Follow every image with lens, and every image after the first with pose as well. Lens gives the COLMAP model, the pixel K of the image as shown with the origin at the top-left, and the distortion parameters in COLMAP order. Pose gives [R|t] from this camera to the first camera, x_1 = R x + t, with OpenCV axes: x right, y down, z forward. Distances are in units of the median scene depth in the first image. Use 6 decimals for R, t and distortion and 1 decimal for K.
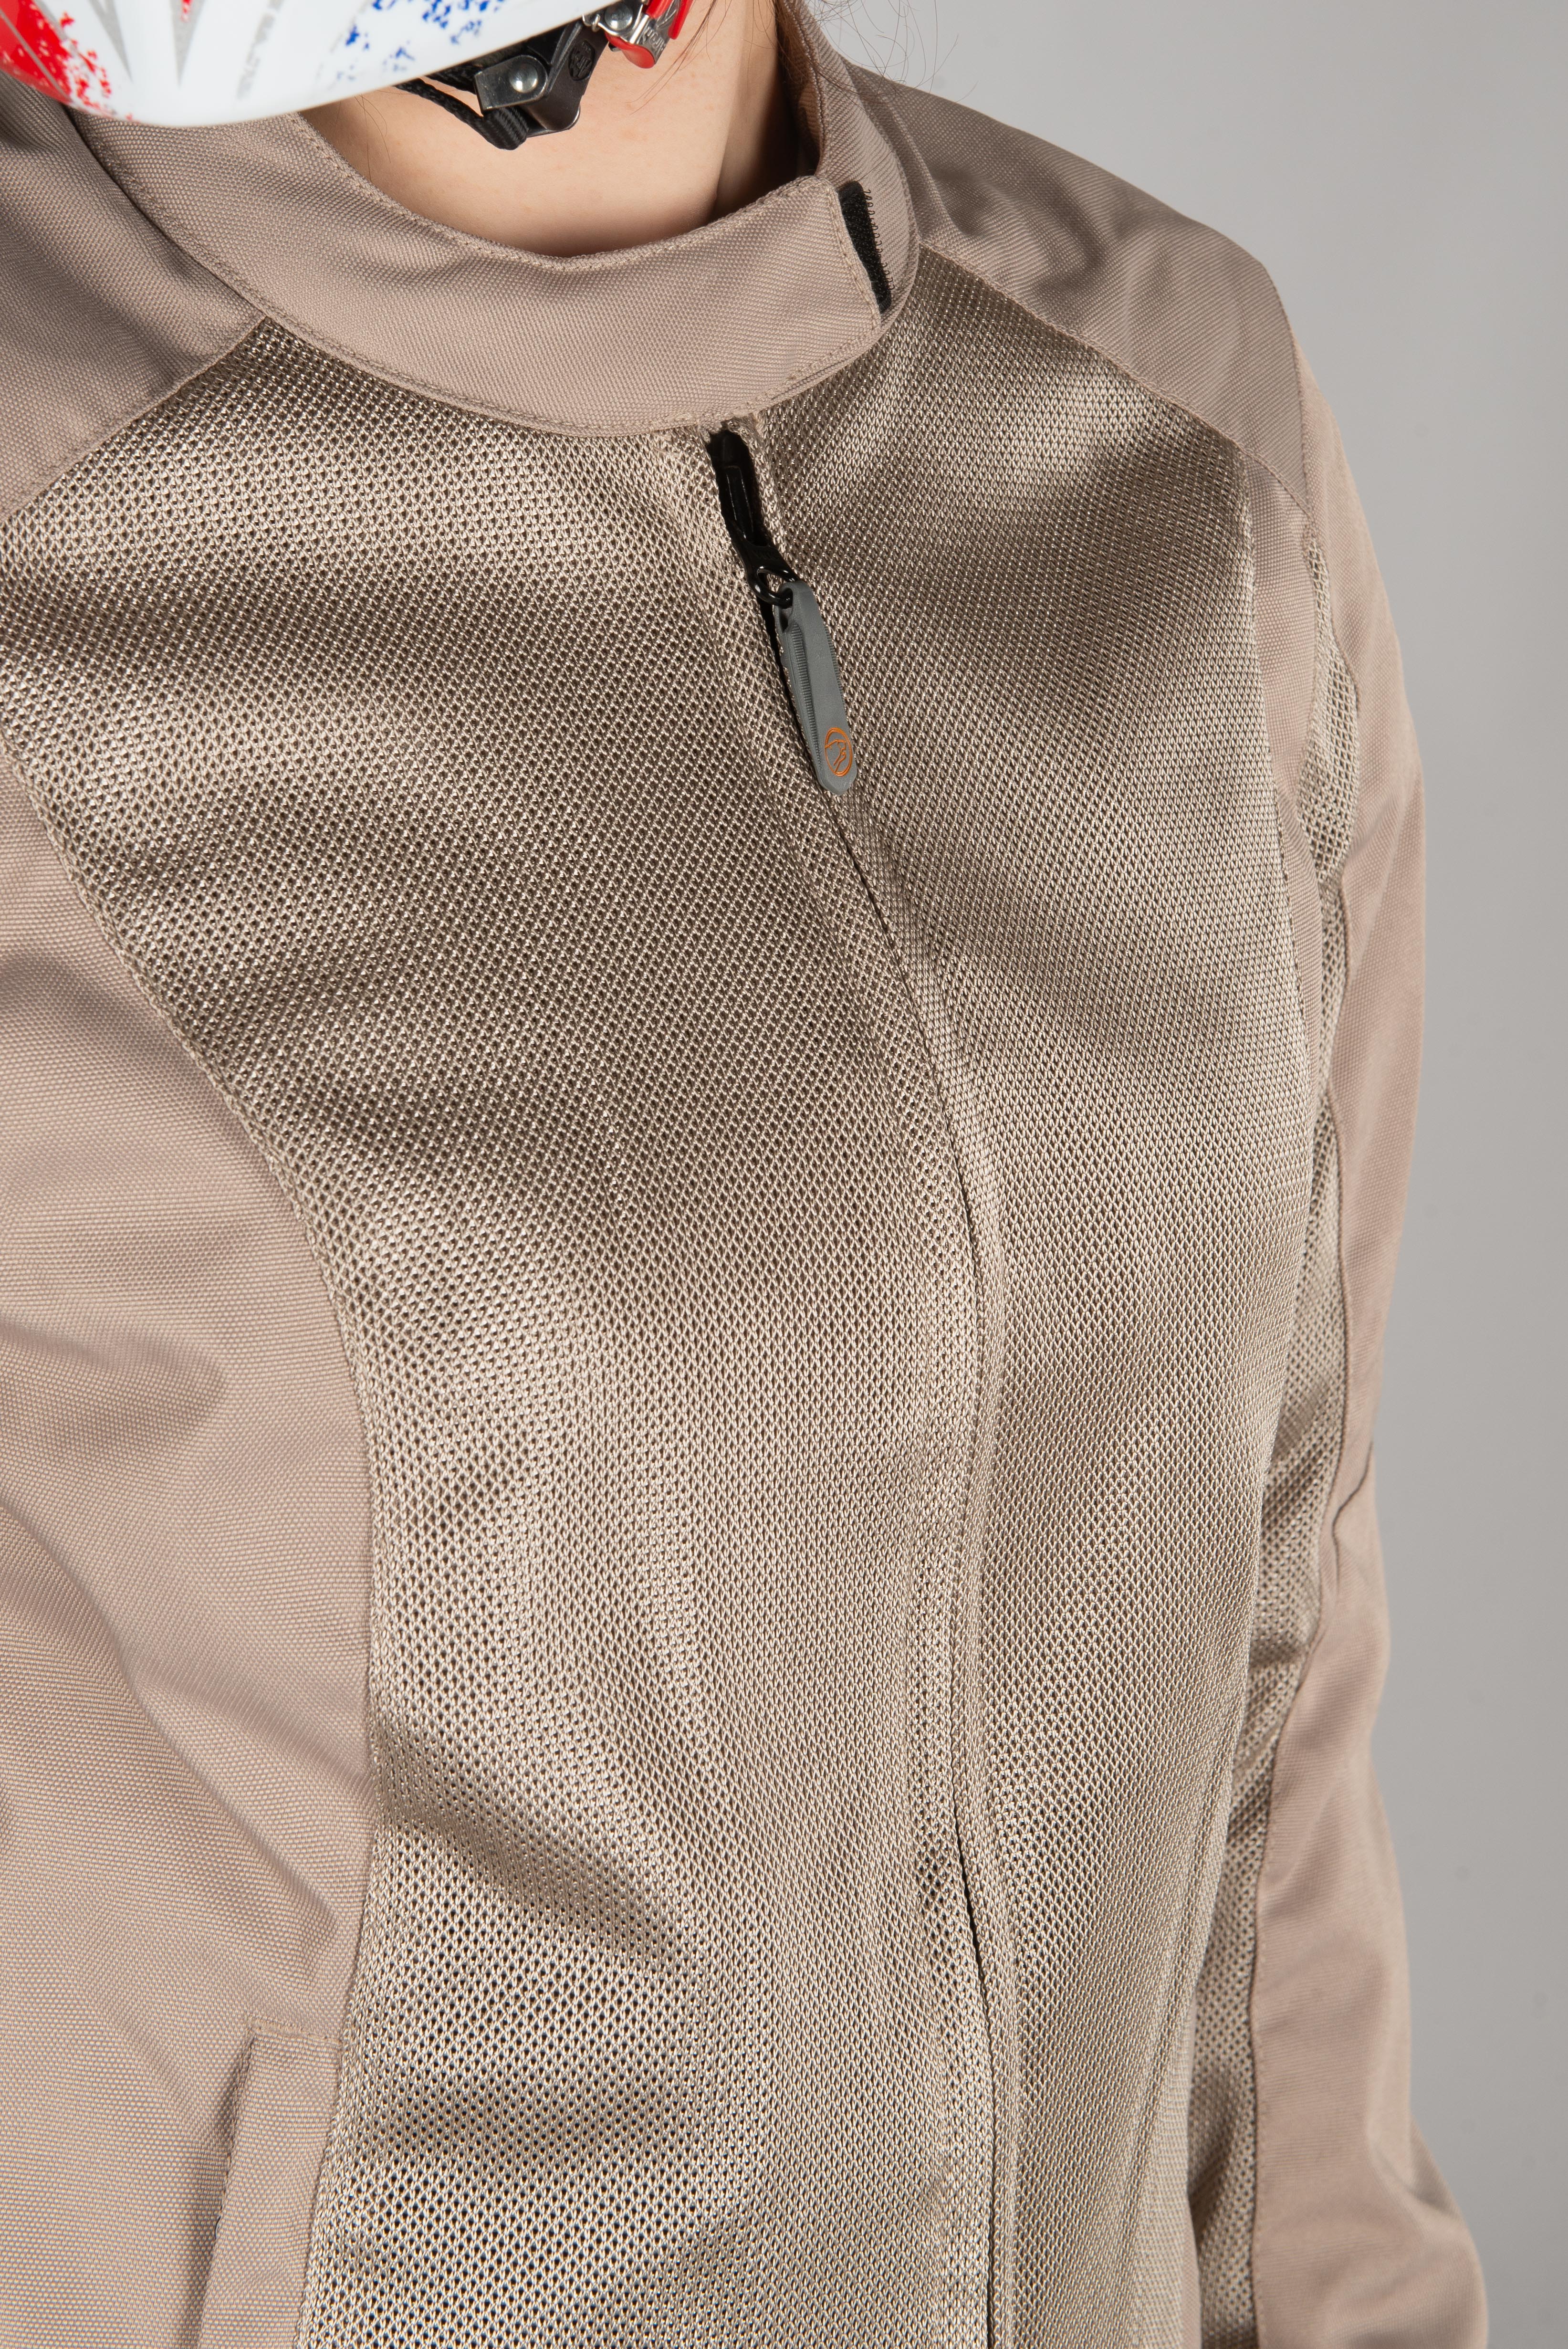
lens RADIAL K [[3902.7, 0, 784.0], [0, 3902.7, 1174.5], [0, 0, 1]] dist [-0.013729, -0.090690]
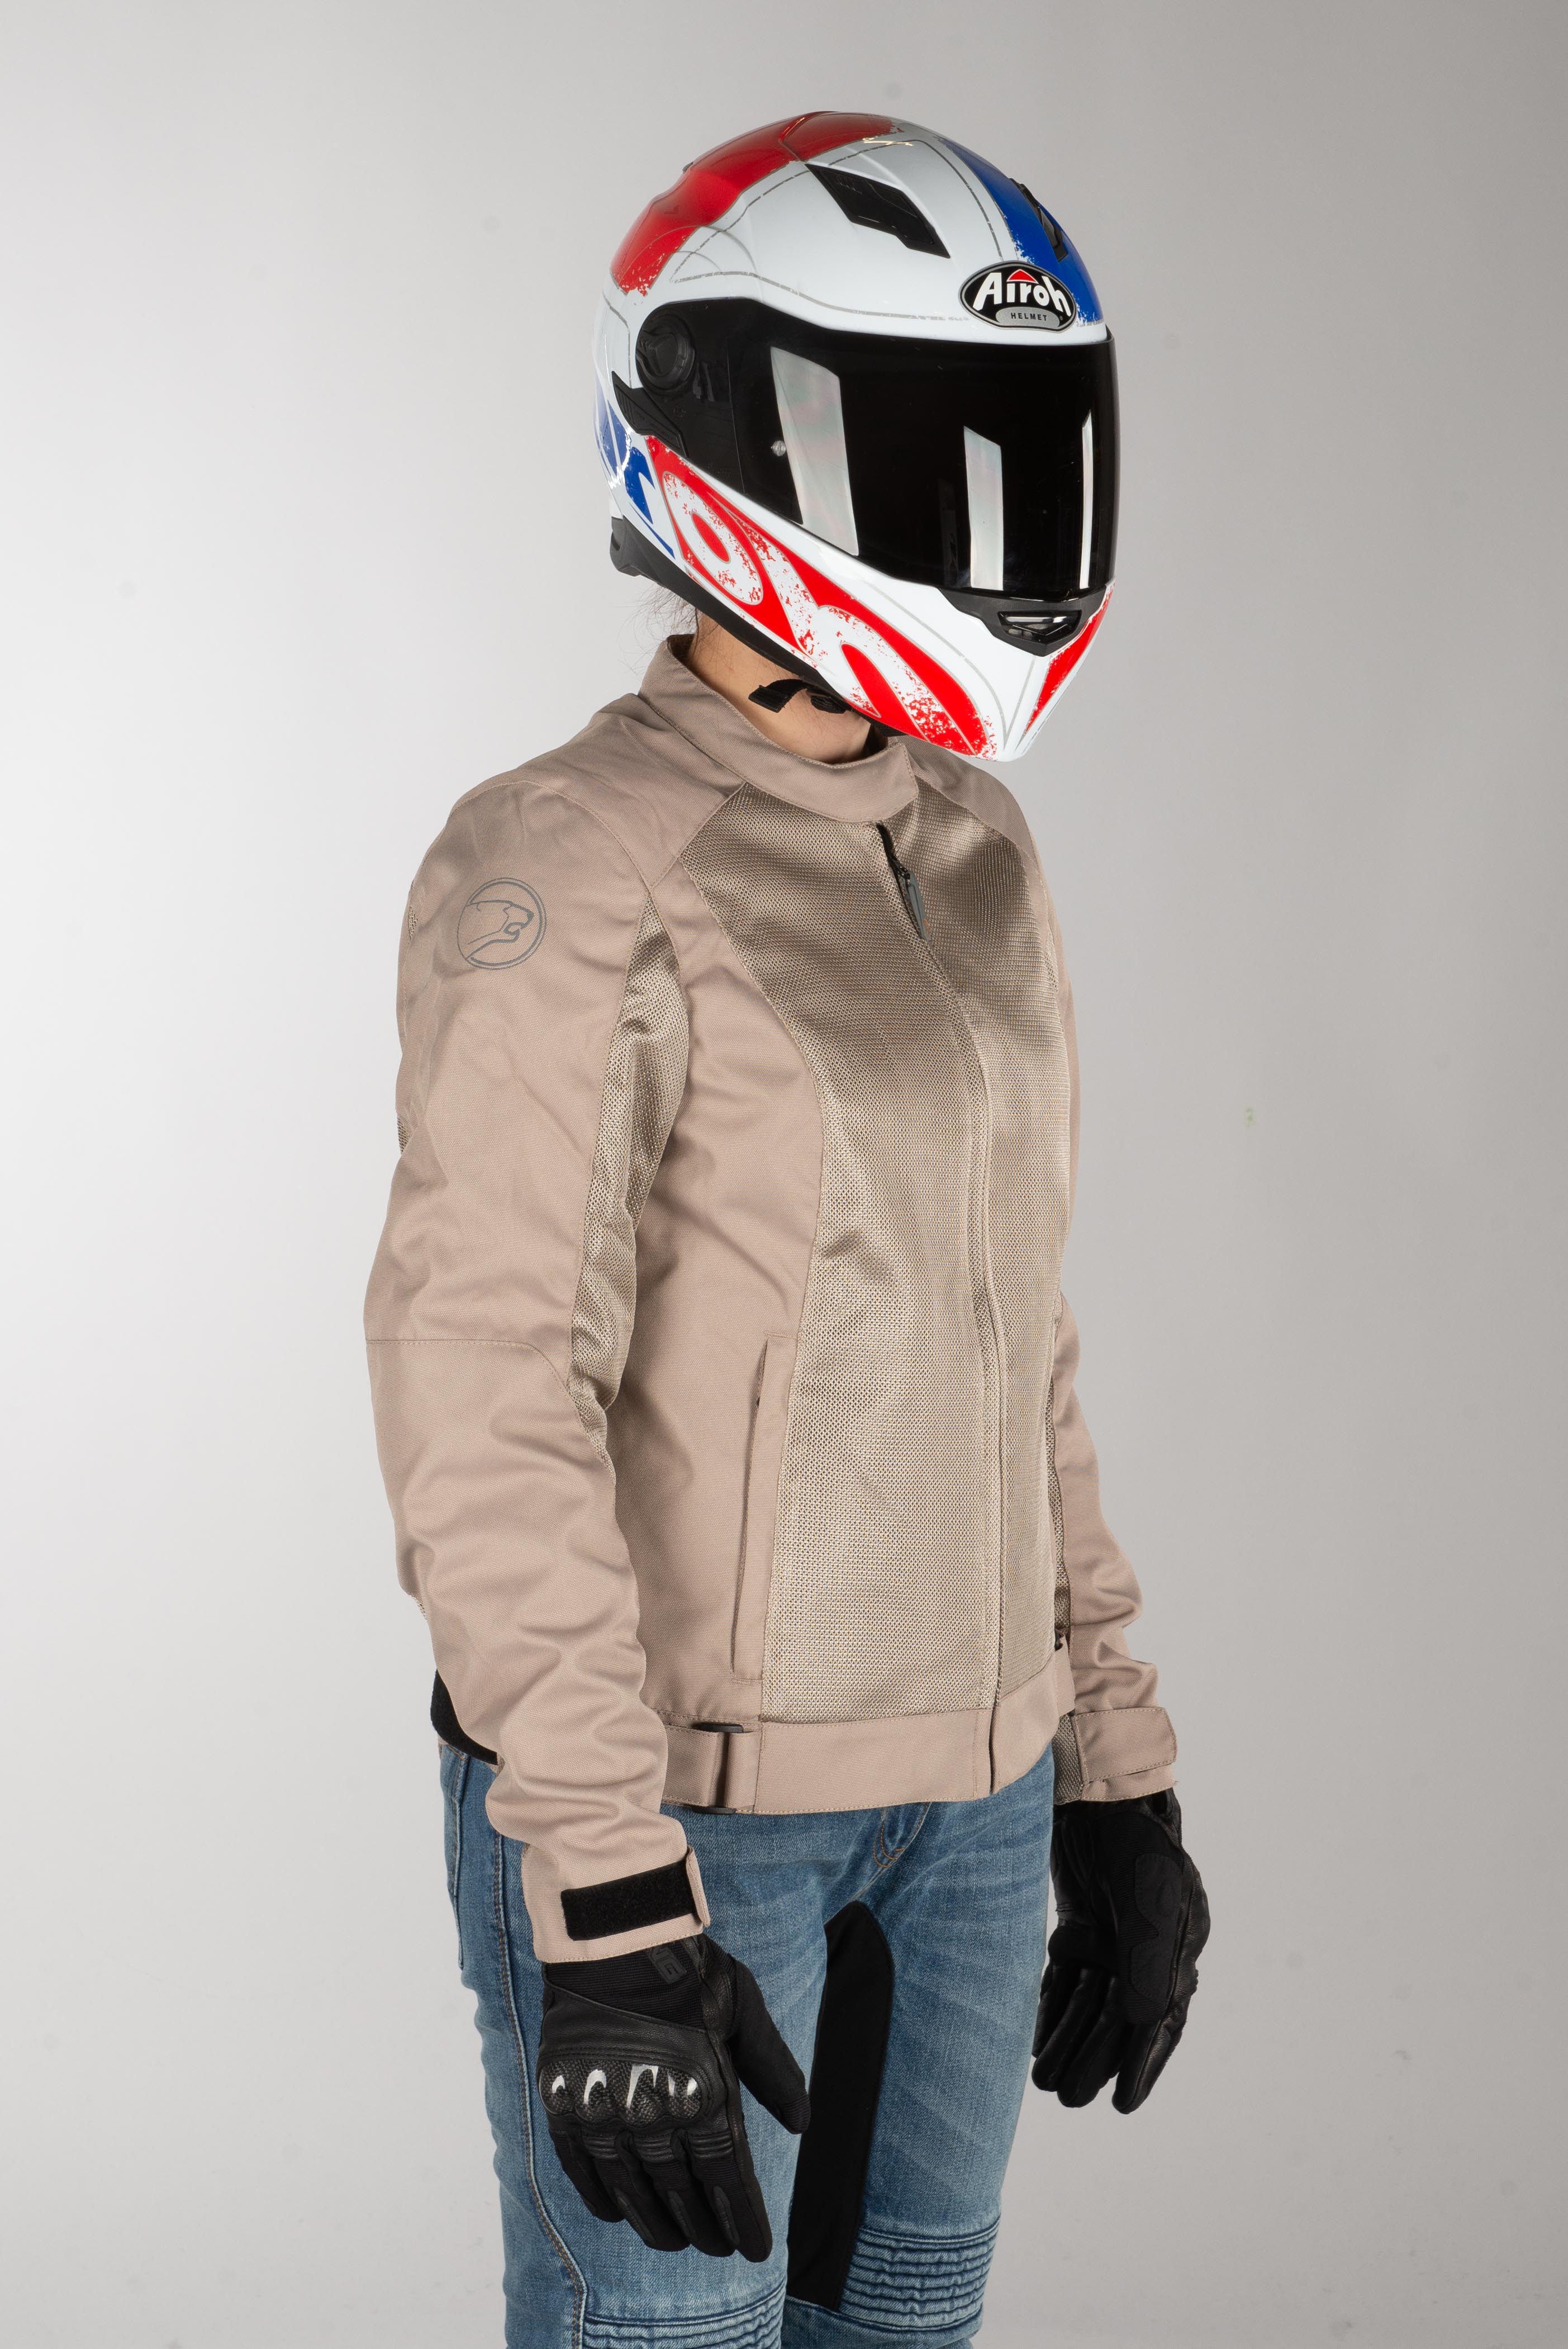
lens RADIAL K [[3902.7, 0, 784.0], [0, 3902.7, 1174.5], [0, 0, 1]] dist [-0.013729, -0.090690]
pose [[0.987092, -0.018409, 0.159093, -0.569214], [0.045167, 0.985047, -0.166257, 0.567118], [-0.153654, 0.171297, 0.973164, -1.842786]]
